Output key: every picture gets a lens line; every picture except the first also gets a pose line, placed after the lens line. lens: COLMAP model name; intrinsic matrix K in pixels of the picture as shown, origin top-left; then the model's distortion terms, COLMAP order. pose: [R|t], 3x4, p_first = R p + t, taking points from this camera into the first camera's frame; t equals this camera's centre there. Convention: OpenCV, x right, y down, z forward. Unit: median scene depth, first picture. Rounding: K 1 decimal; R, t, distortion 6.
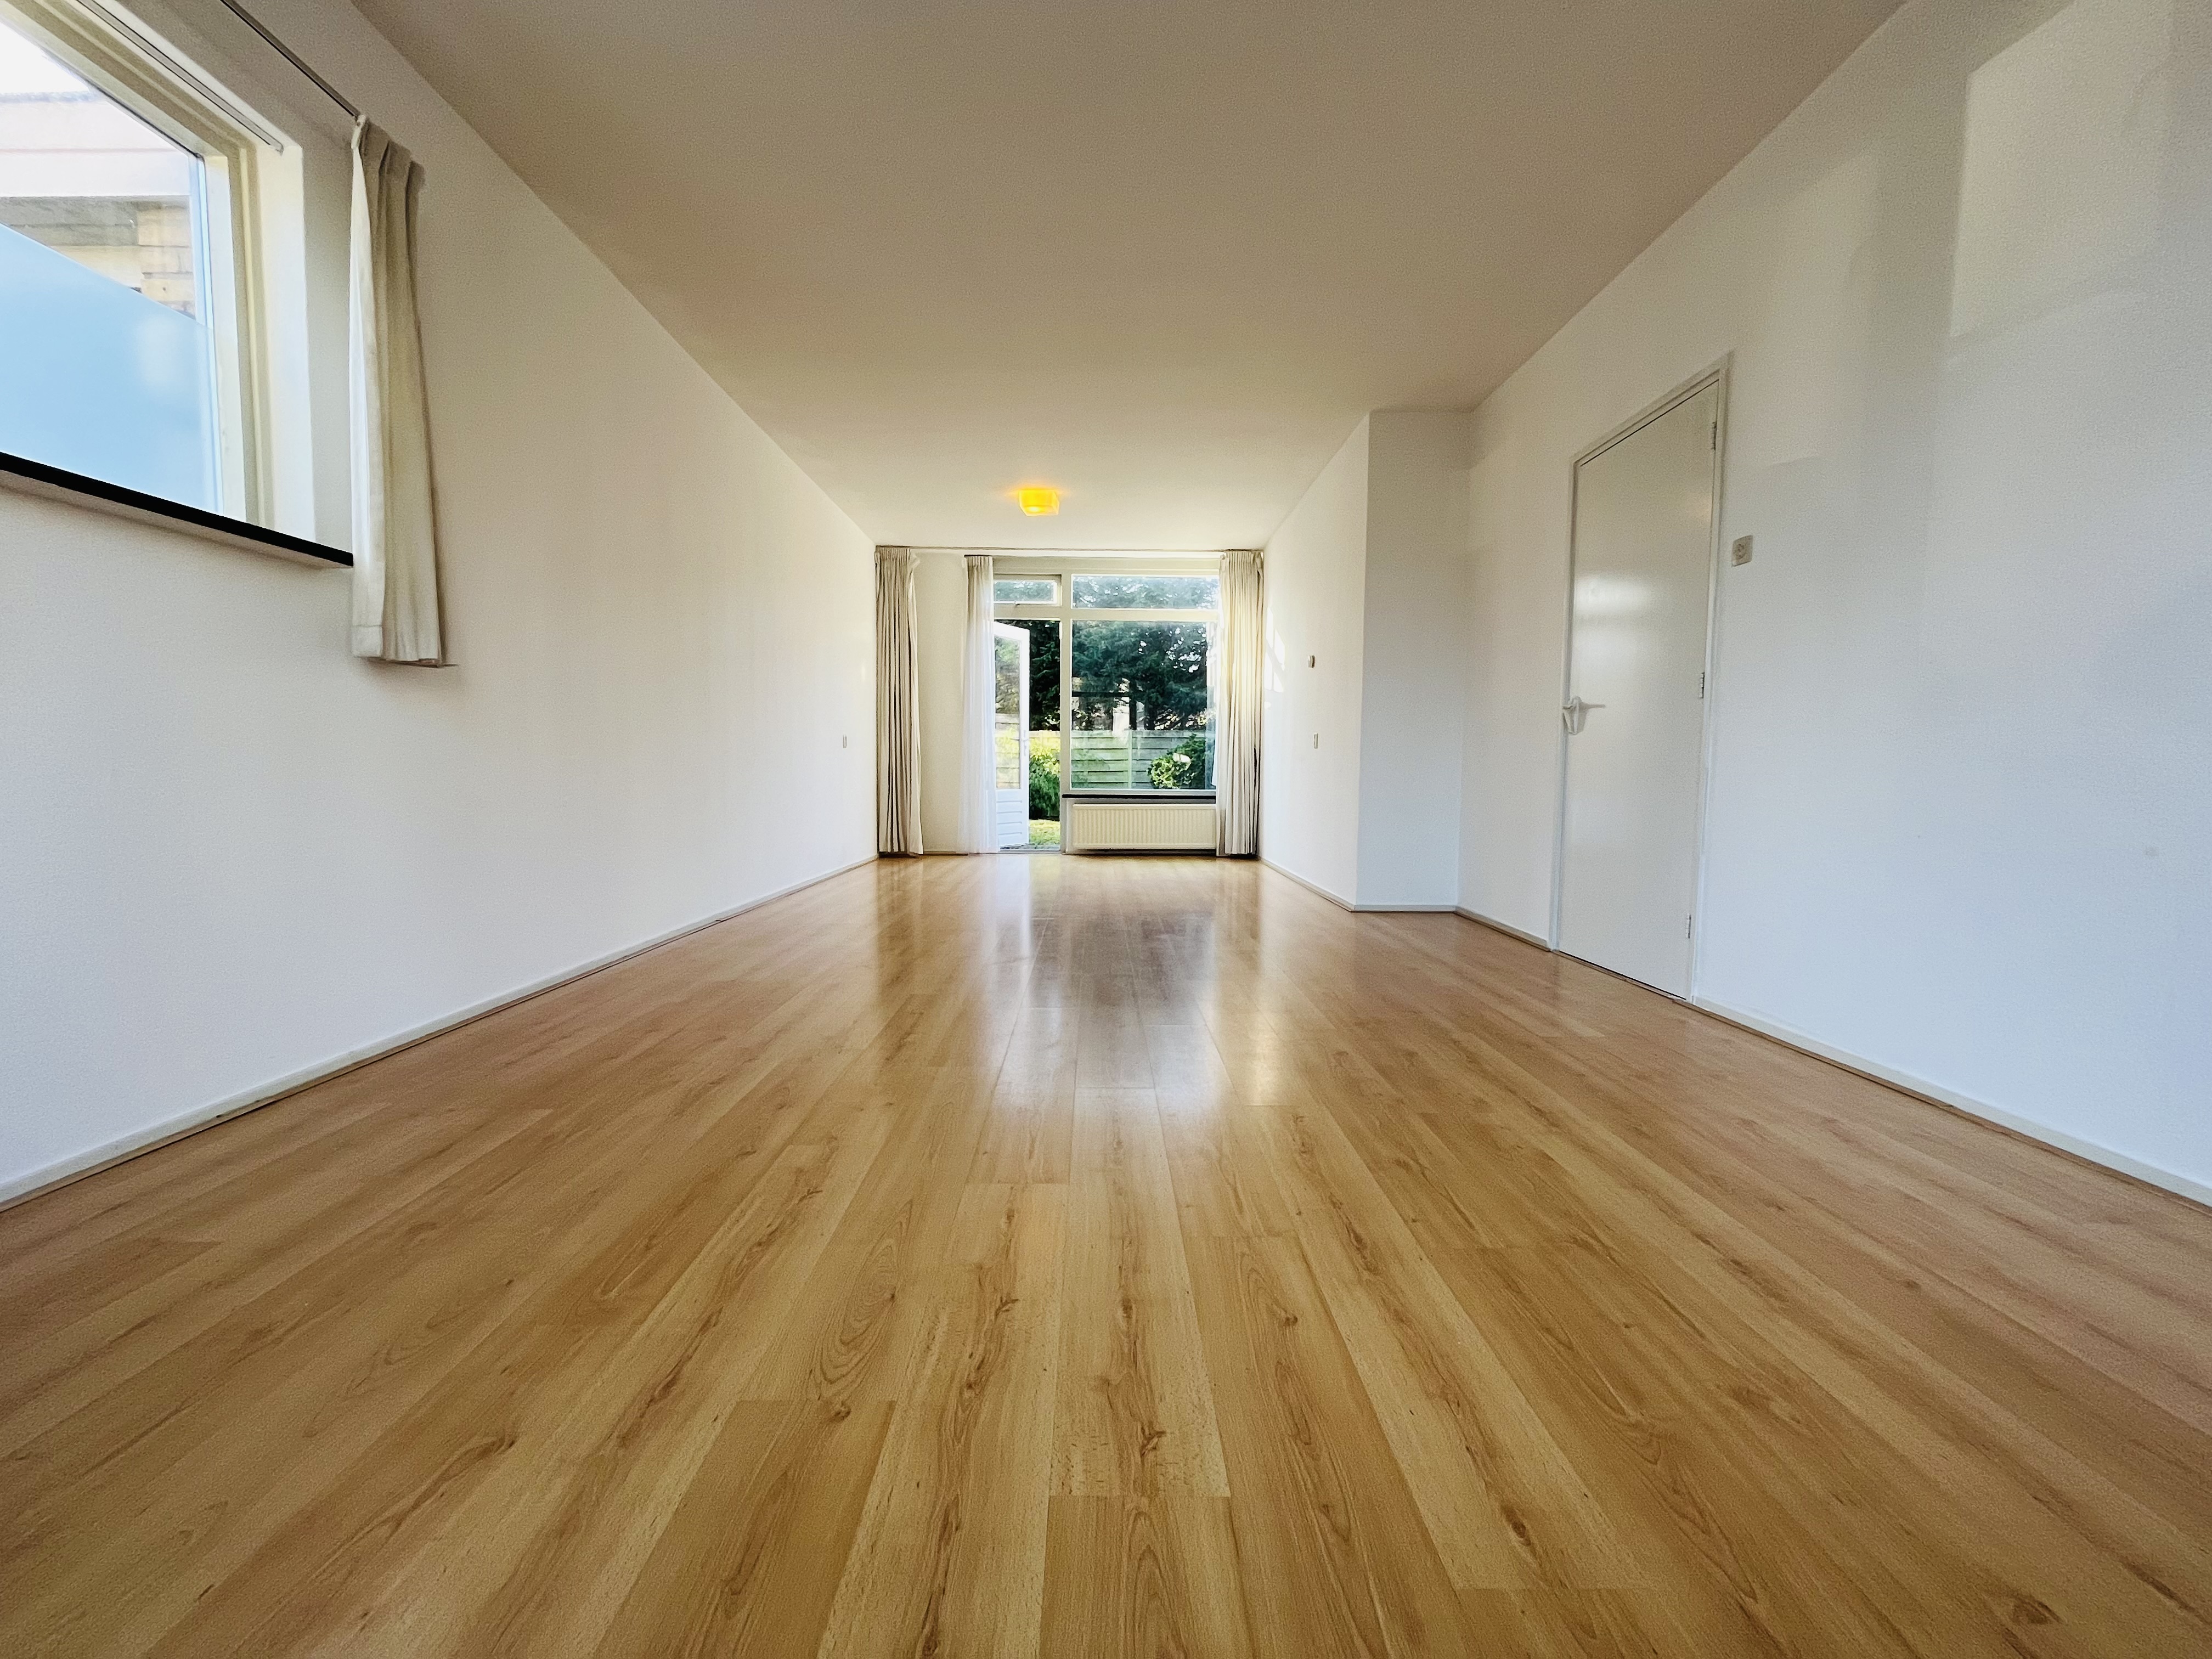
lens RADIAL K [[895.3, 0, 1101.9], [0, 895.3, 831.1], [0, 0, 1]] dist [-0.005355, -0.000742]
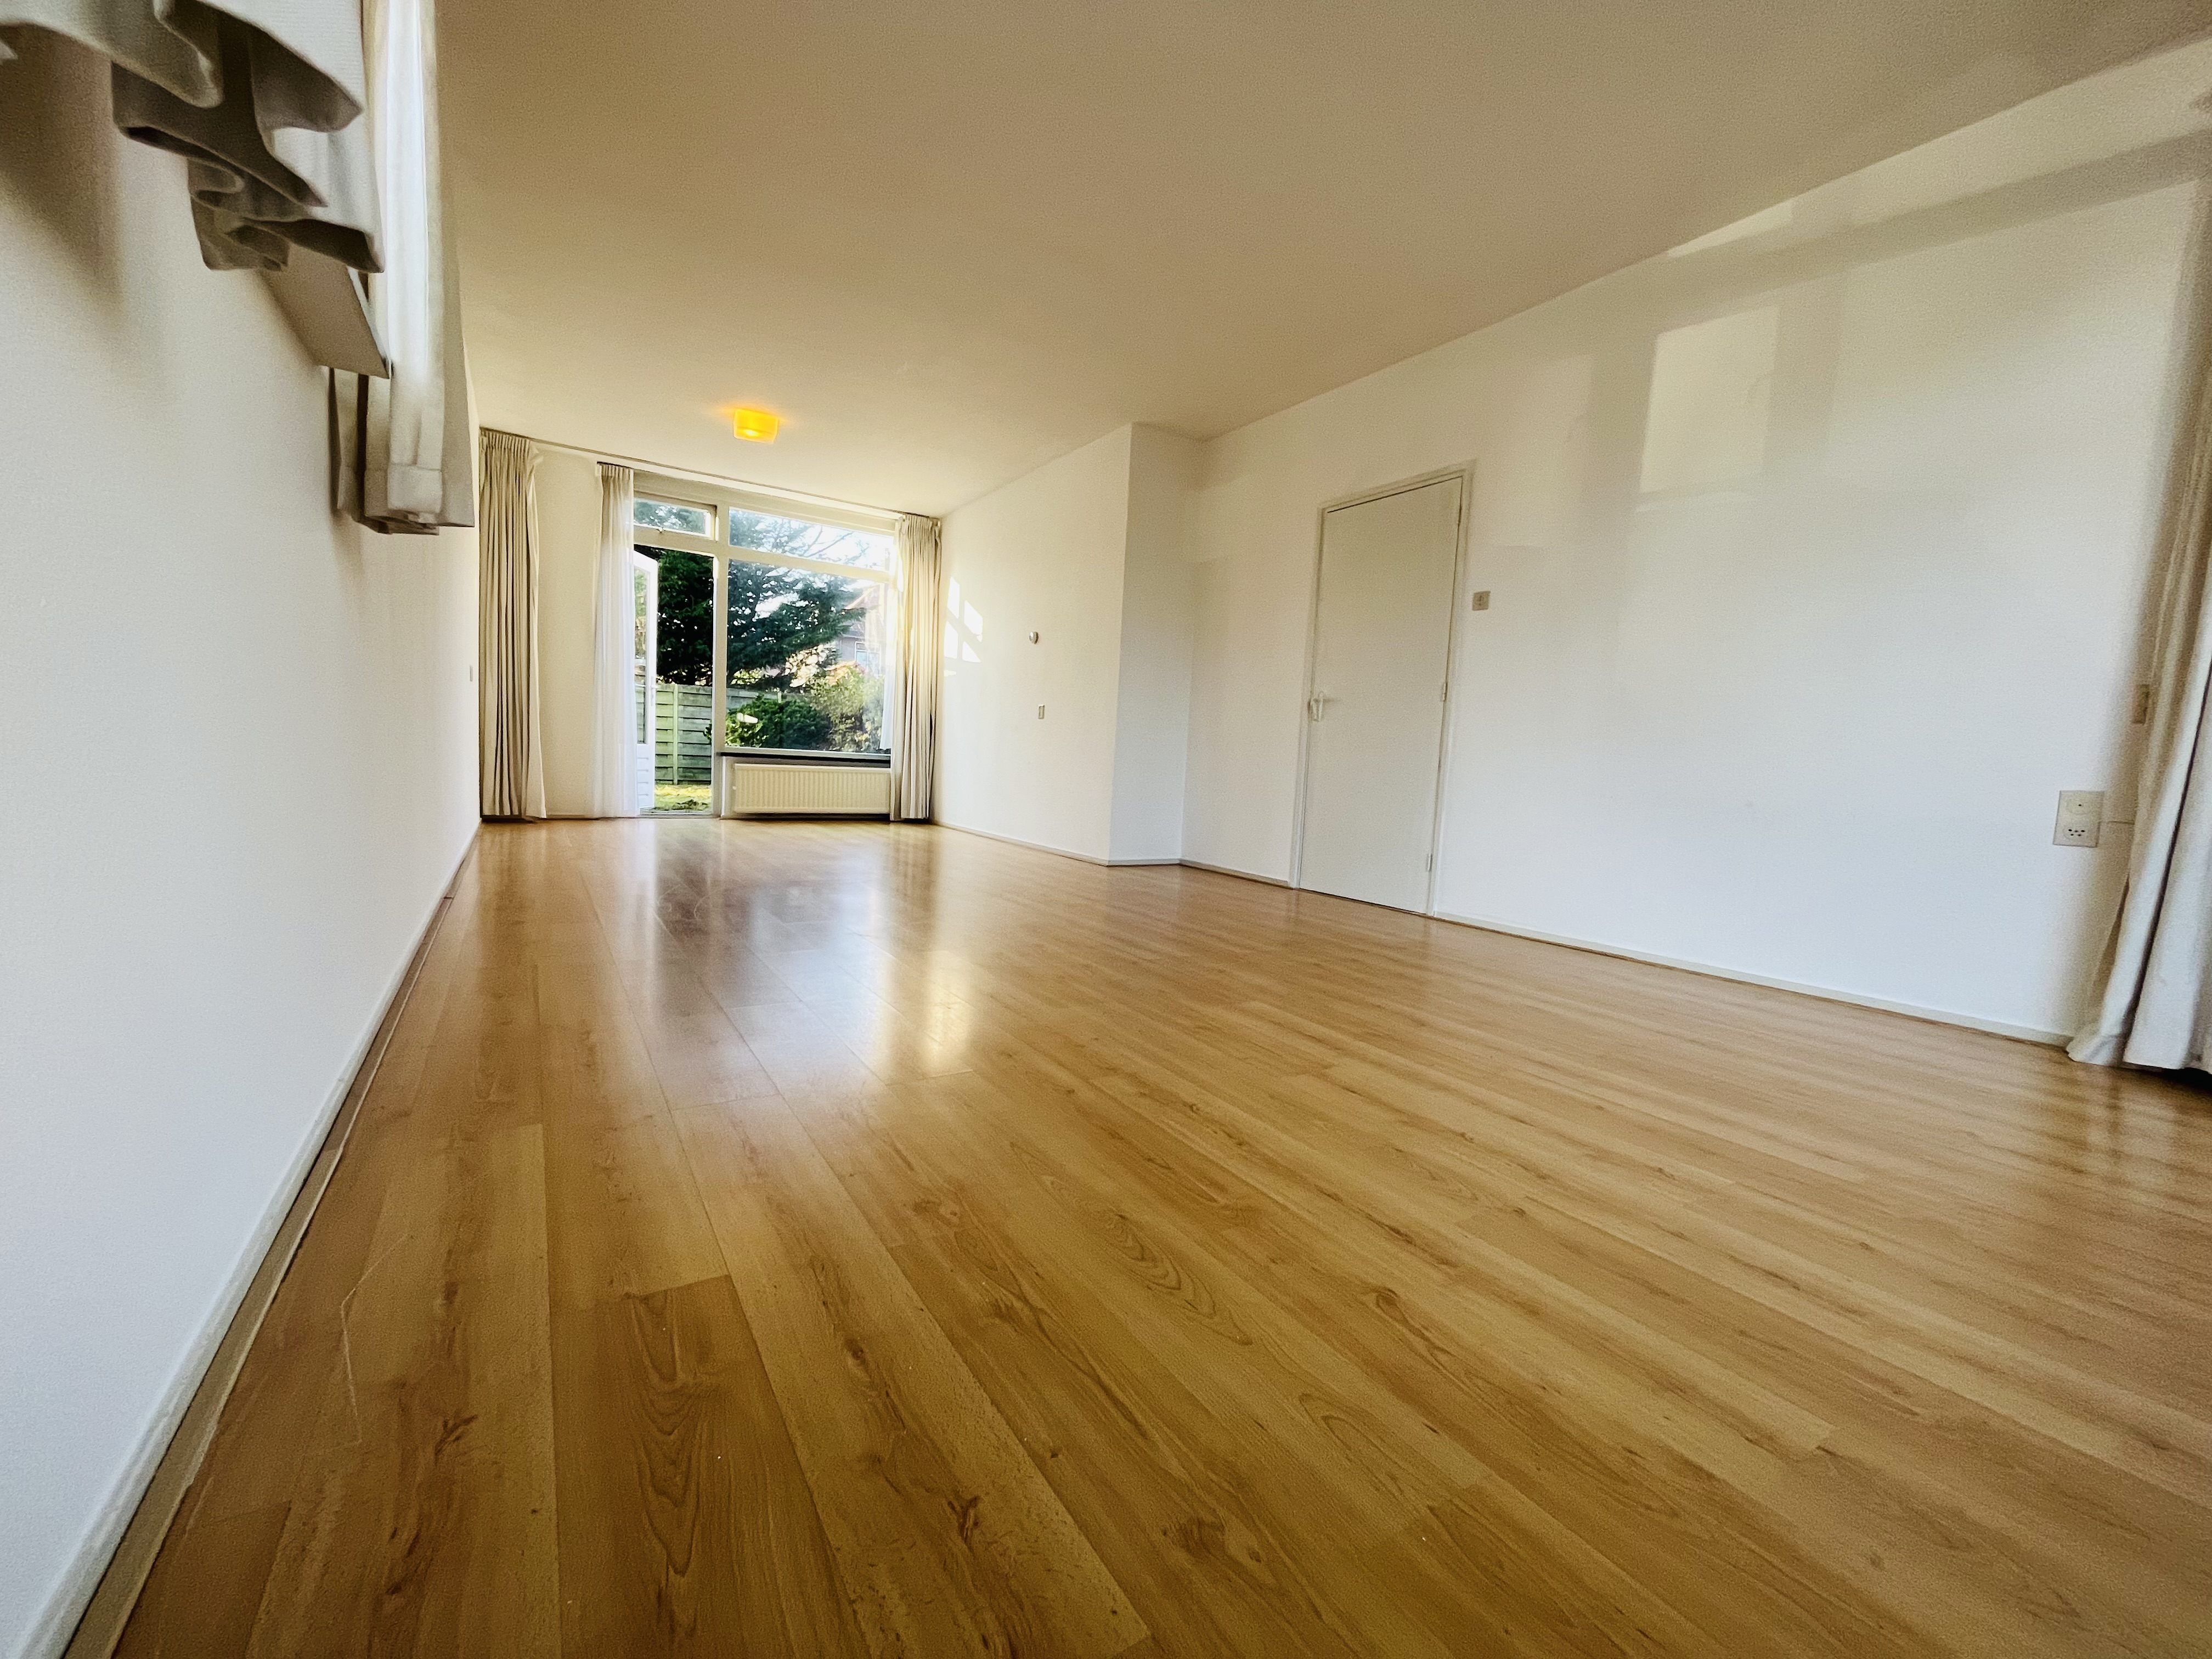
lens RADIAL K [[895.3, 0, 1101.9], [0, 895.3, 831.1], [0, 0, 1]] dist [-0.005355, -0.000742]
pose [[0.846819, -0.006692, 0.531840, -0.207527], [-0.010464, 0.999518, 0.029236, 0.008374], [-0.531779, -0.030323, 0.846340, 0.031495]]
